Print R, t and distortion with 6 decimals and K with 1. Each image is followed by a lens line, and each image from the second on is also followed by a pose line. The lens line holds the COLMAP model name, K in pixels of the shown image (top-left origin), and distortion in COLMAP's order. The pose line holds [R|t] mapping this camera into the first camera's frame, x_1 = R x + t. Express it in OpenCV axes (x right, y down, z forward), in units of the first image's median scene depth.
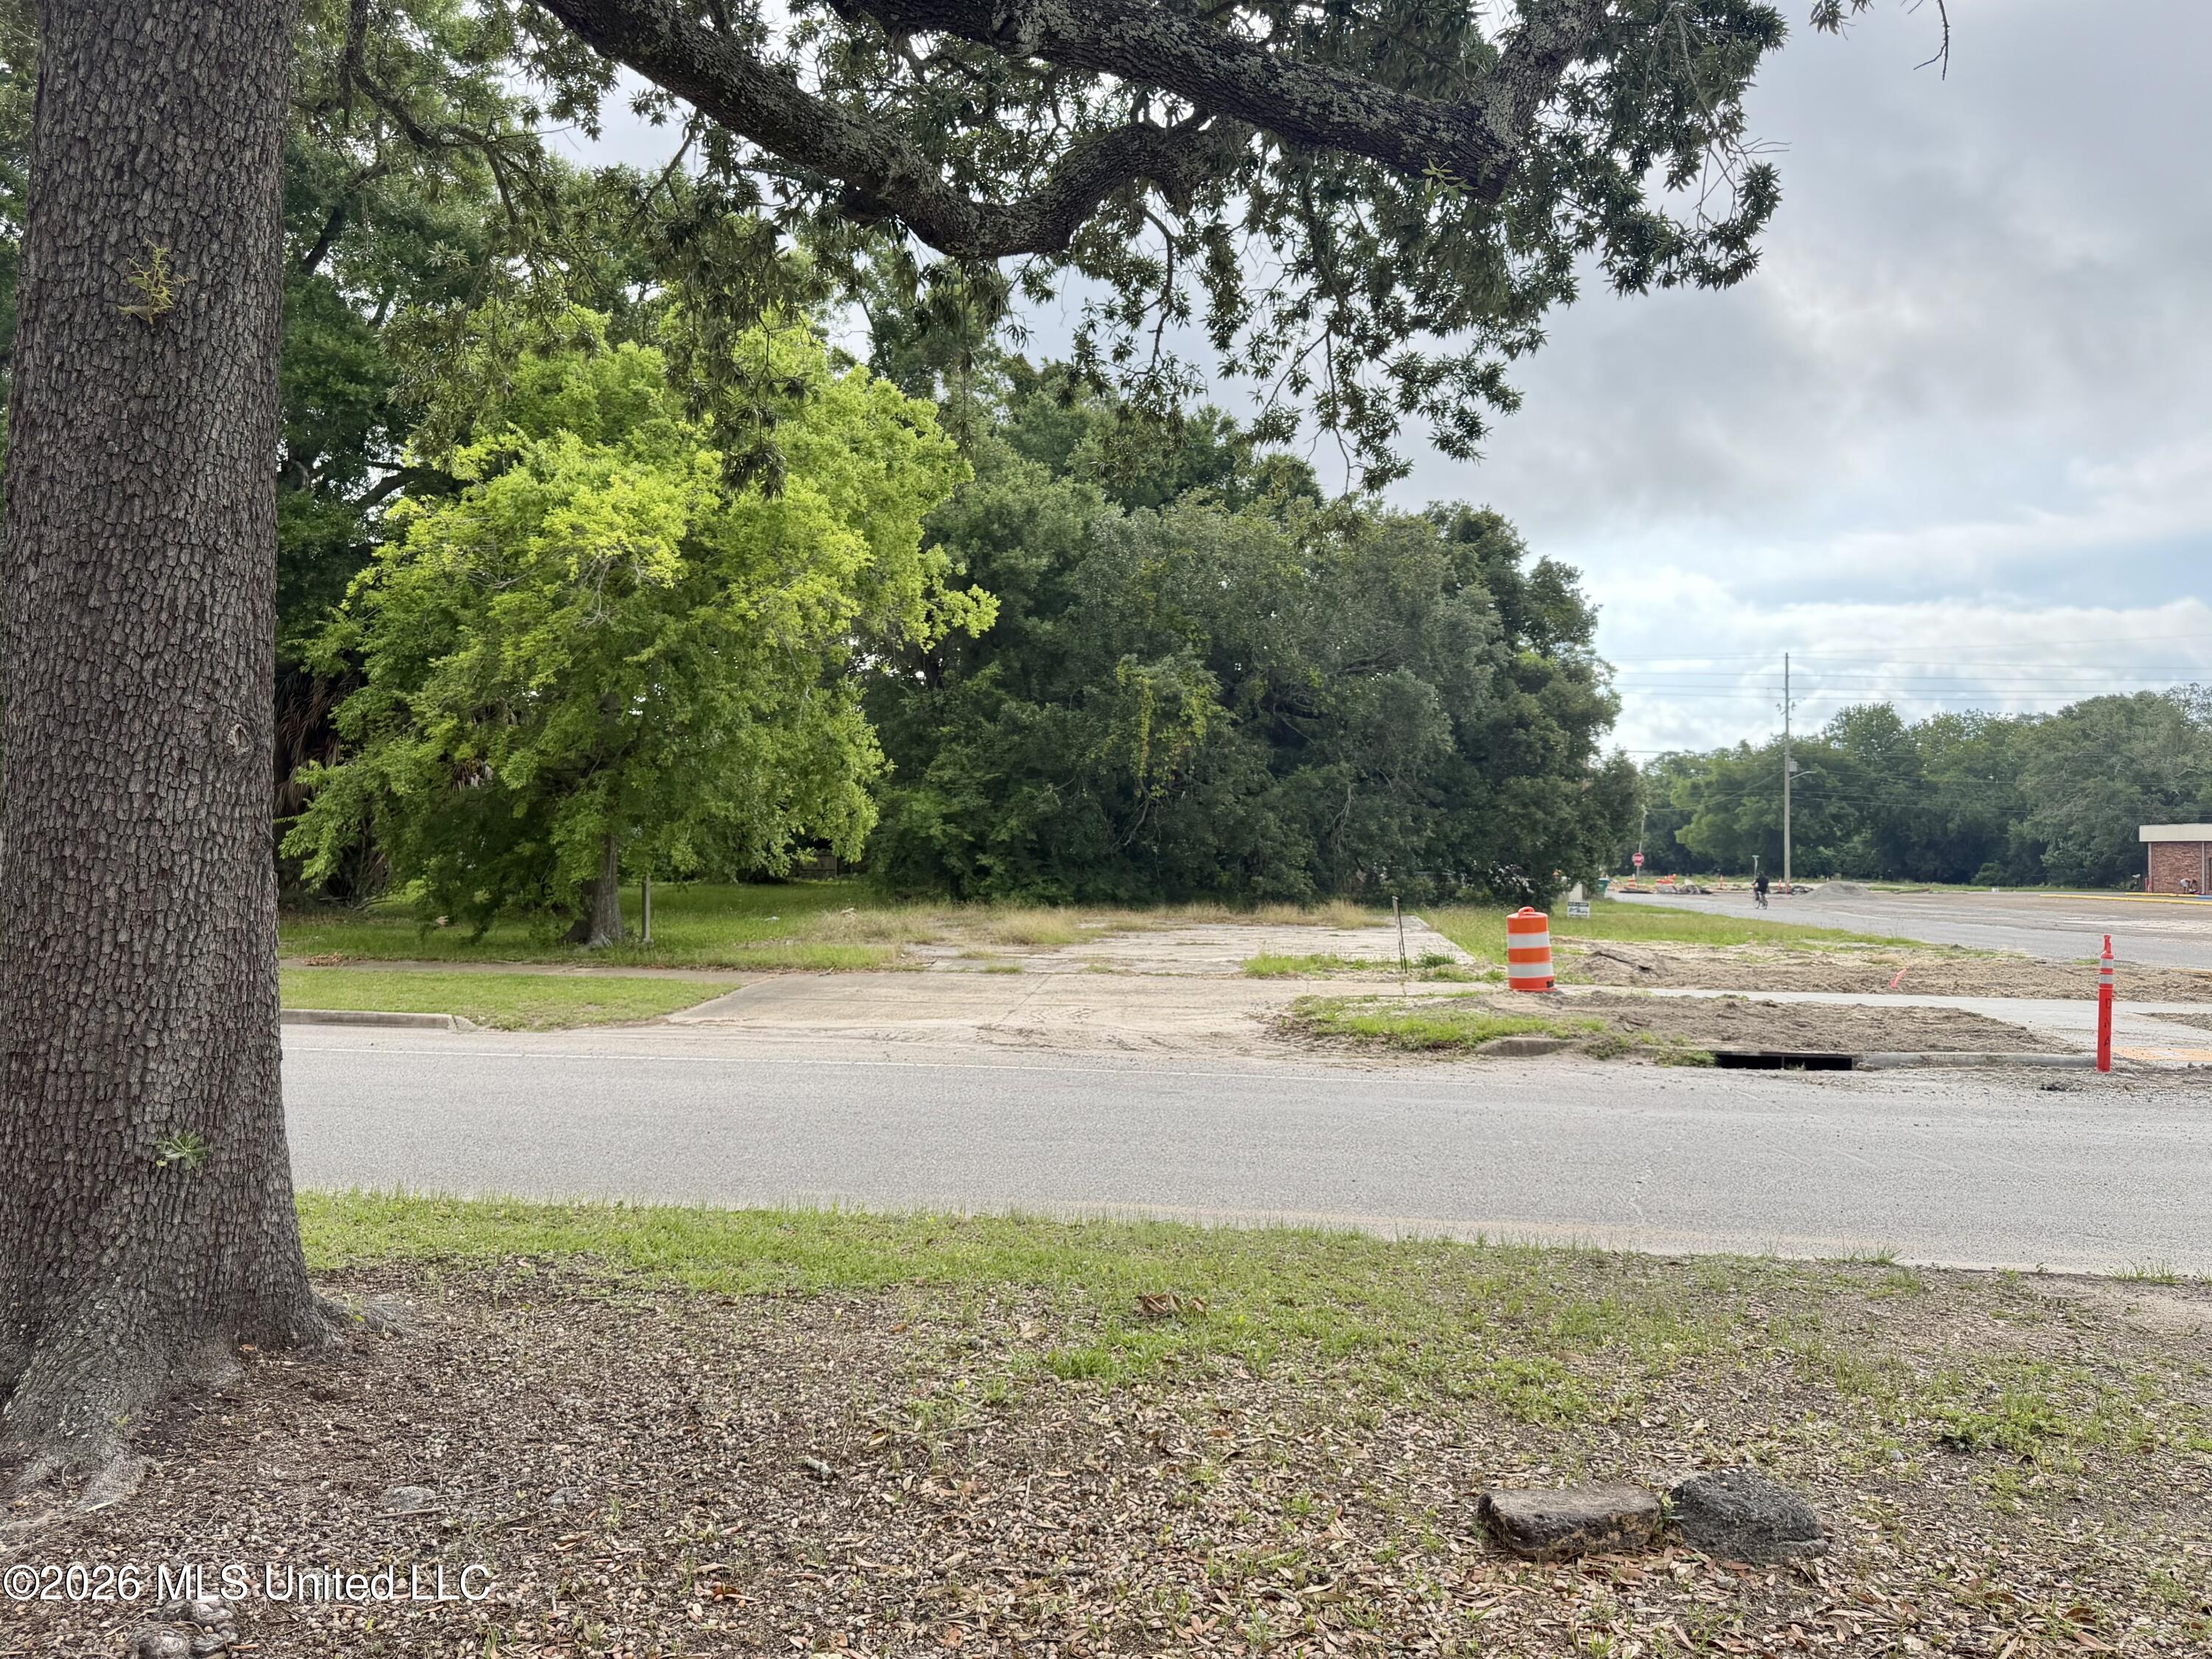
lens RADIAL K [[1600.0, 0, 1102.6], [0, 1600.0, 831.3], [0, 0, 1]] dist [0.051346, 0.001397]
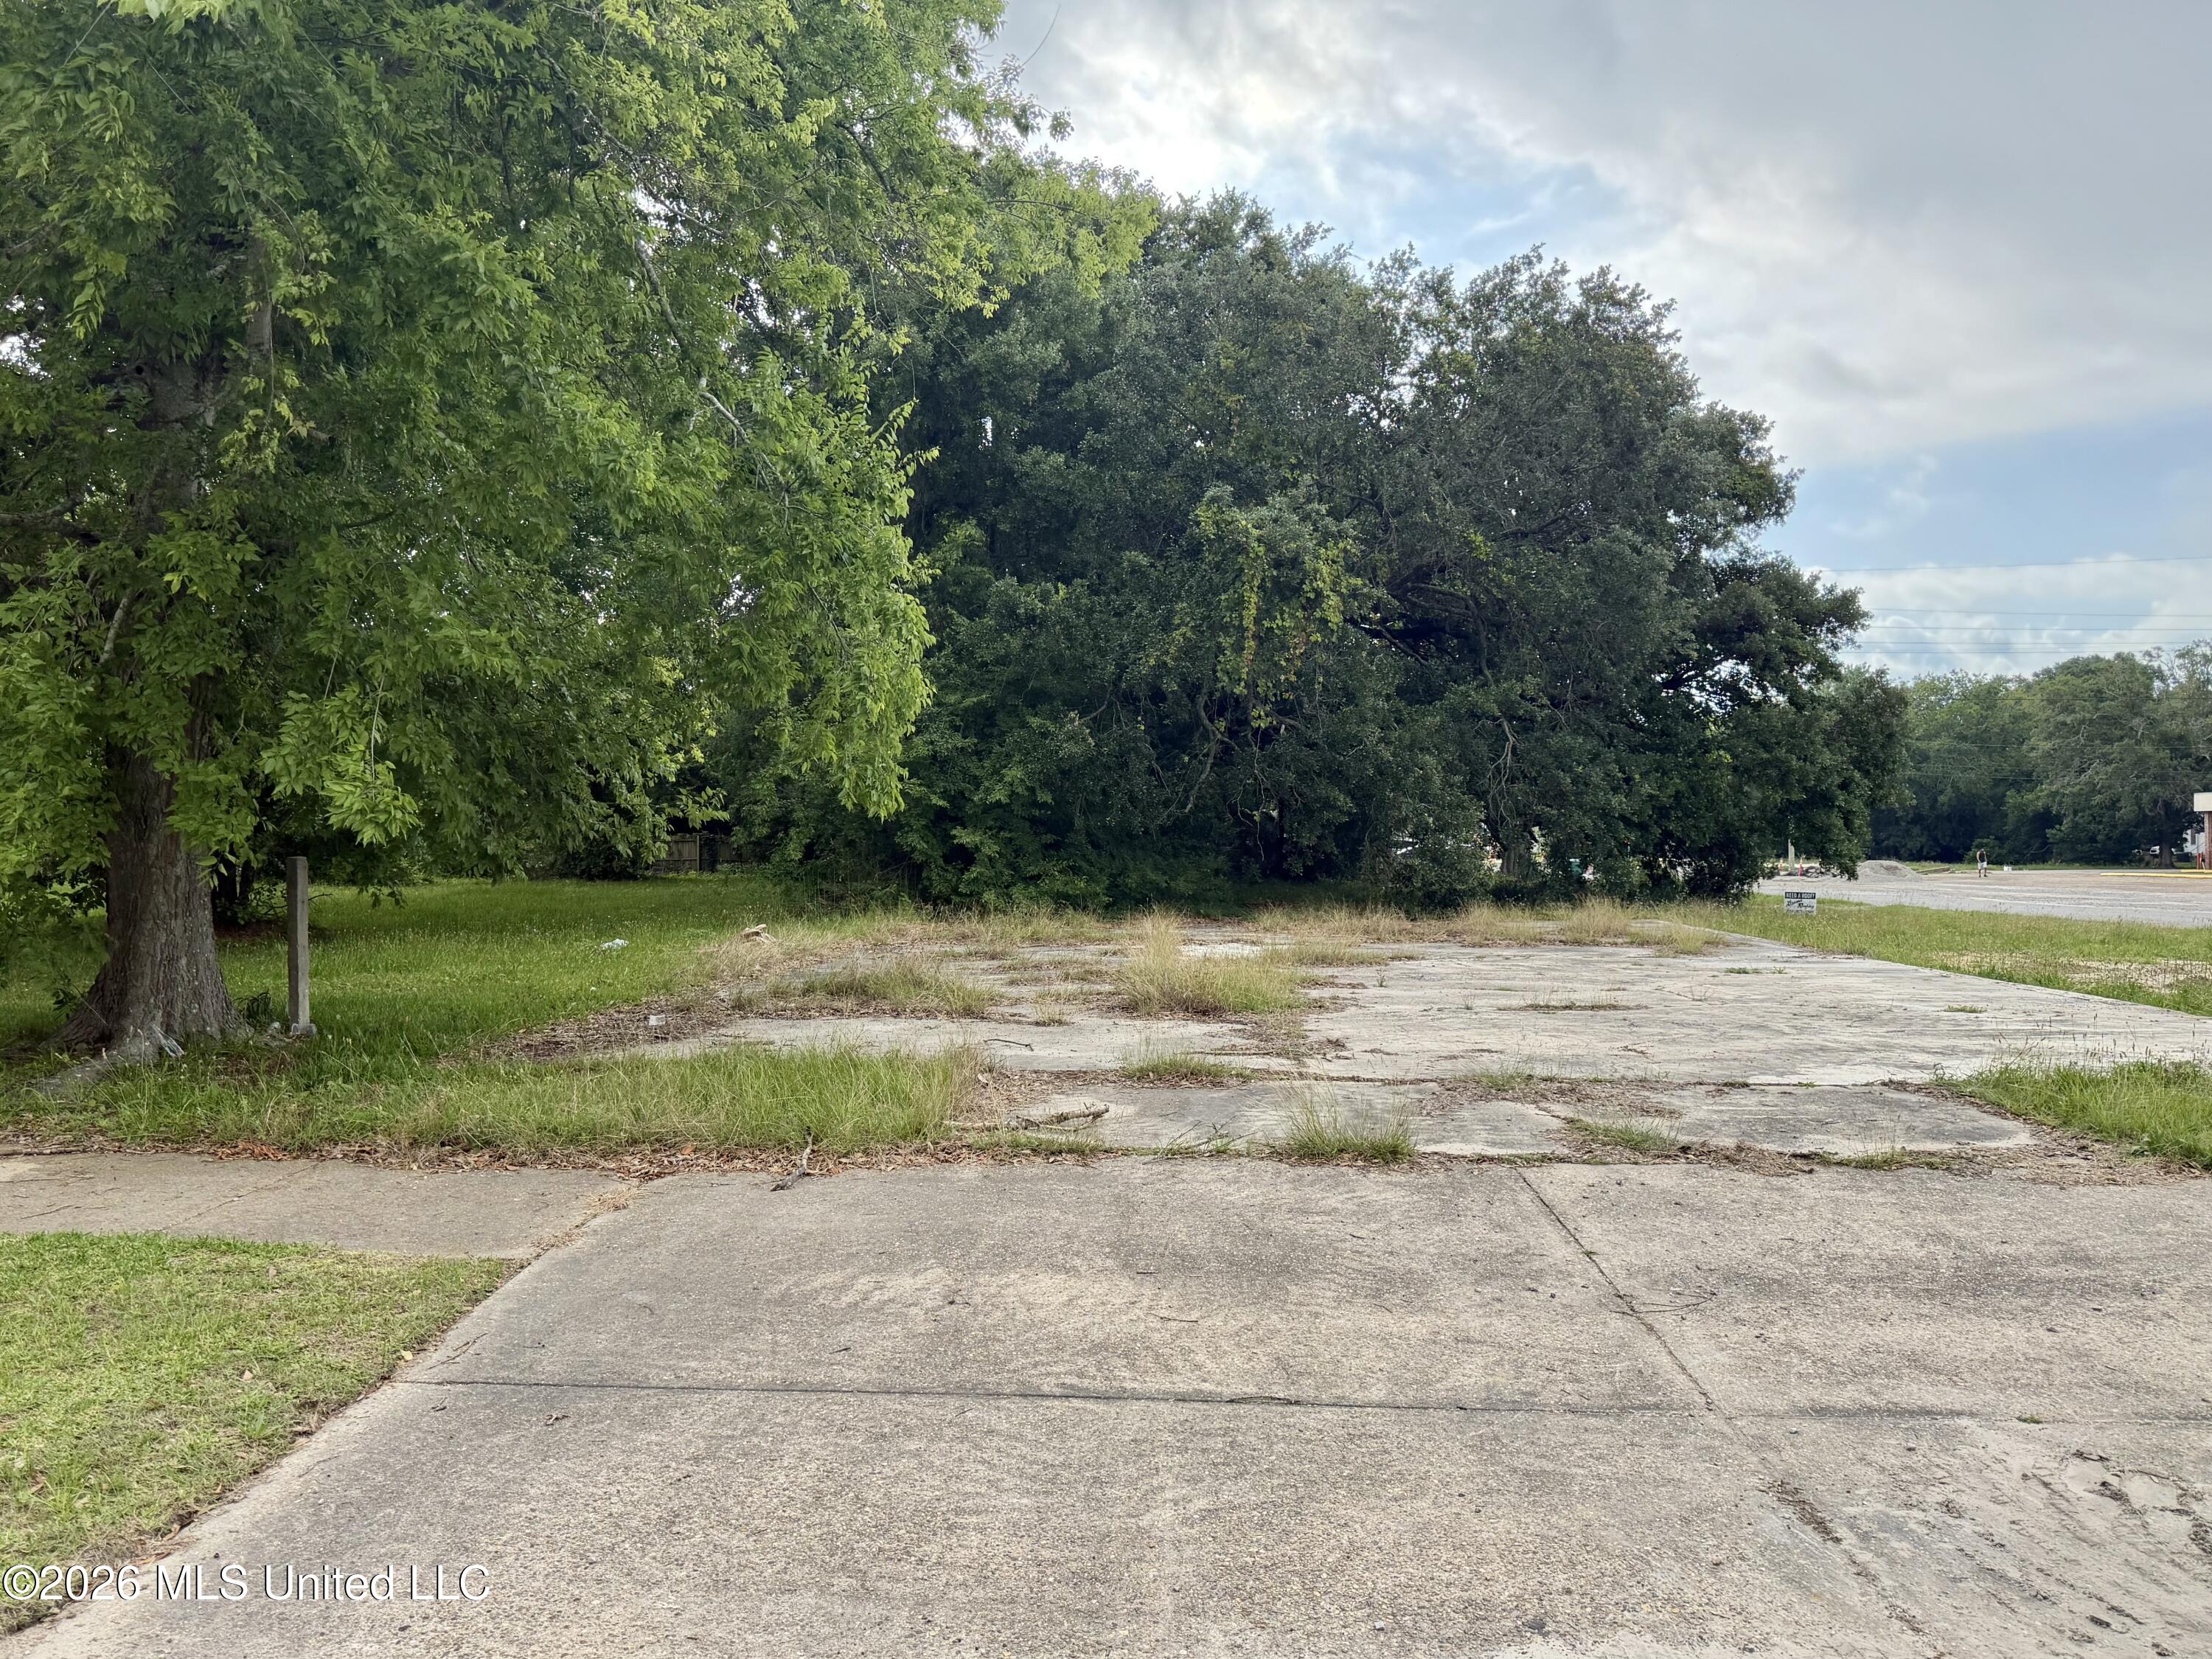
lens RADIAL K [[1733.6, 0, 1102.9], [0, 1733.6, 841.4], [0, 0, 1]] dist [0.053841, -0.042363]
pose [[0.997095, -0.010661, 0.075415, -0.071368], [0.009593, 0.999849, 0.014504, 0.010225], [-0.075558, -0.013738, 0.997047, 0.337911]]
